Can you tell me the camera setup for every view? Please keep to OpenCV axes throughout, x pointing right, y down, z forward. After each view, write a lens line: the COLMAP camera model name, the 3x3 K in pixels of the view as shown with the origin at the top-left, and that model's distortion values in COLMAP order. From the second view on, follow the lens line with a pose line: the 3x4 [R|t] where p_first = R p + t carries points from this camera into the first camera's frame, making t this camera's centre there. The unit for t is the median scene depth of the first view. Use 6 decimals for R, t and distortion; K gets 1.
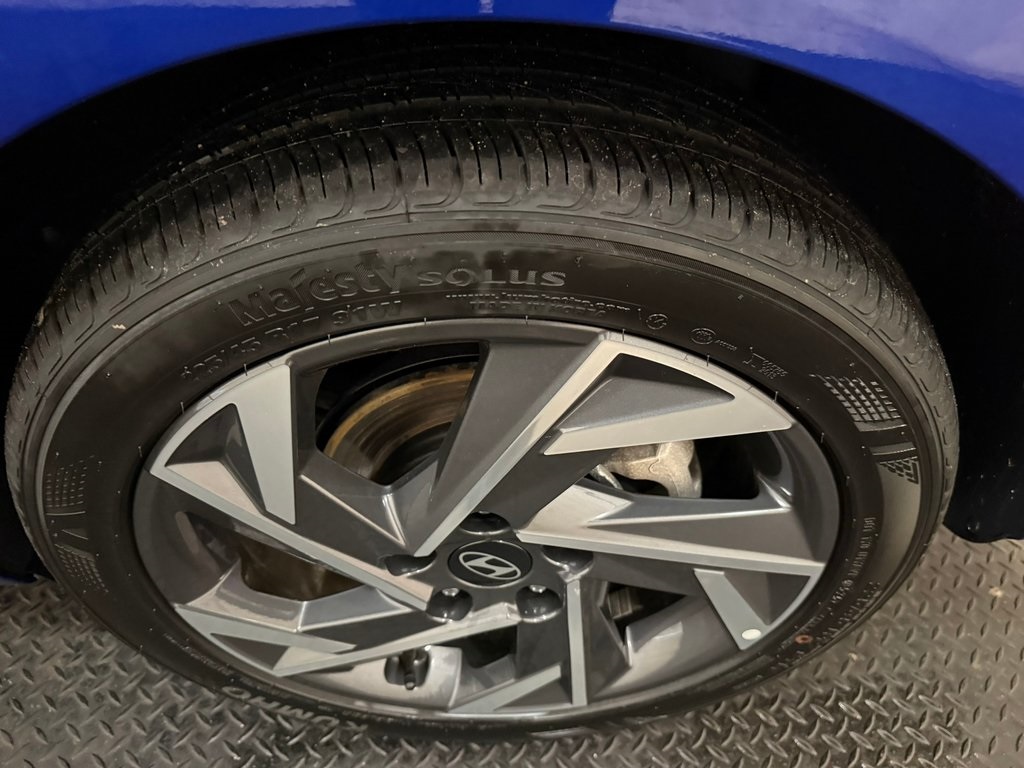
lens RADIAL K [[700.3, 0, 514.4], [0, 700.3, 390.4], [0, 0, 1]] dist [0.002268, -0.020026]
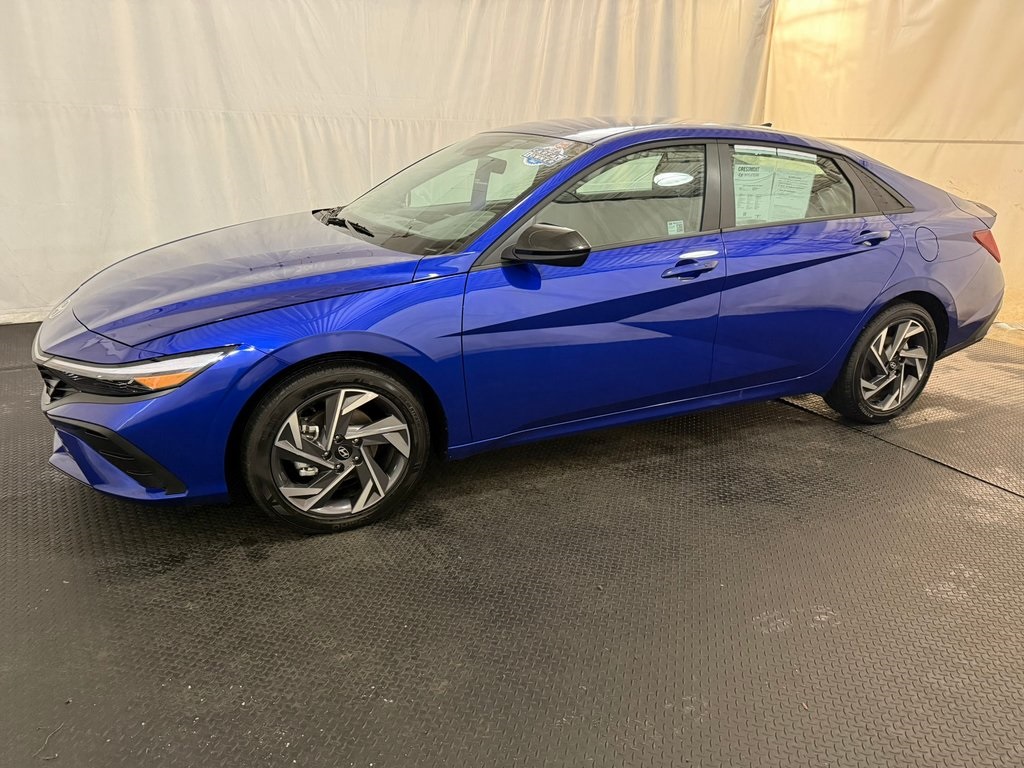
lens RADIAL K [[700.3, 0, 510.3], [0, 700.3, 388.3], [0, 0, 1]] dist [0.002268, -0.020026]
pose [[0.881845, -0.349905, 0.316096, -0.389070], [0.440347, 0.850845, -0.286630, 1.758097], [-0.168655, 0.391955, 0.904393, -3.686280]]
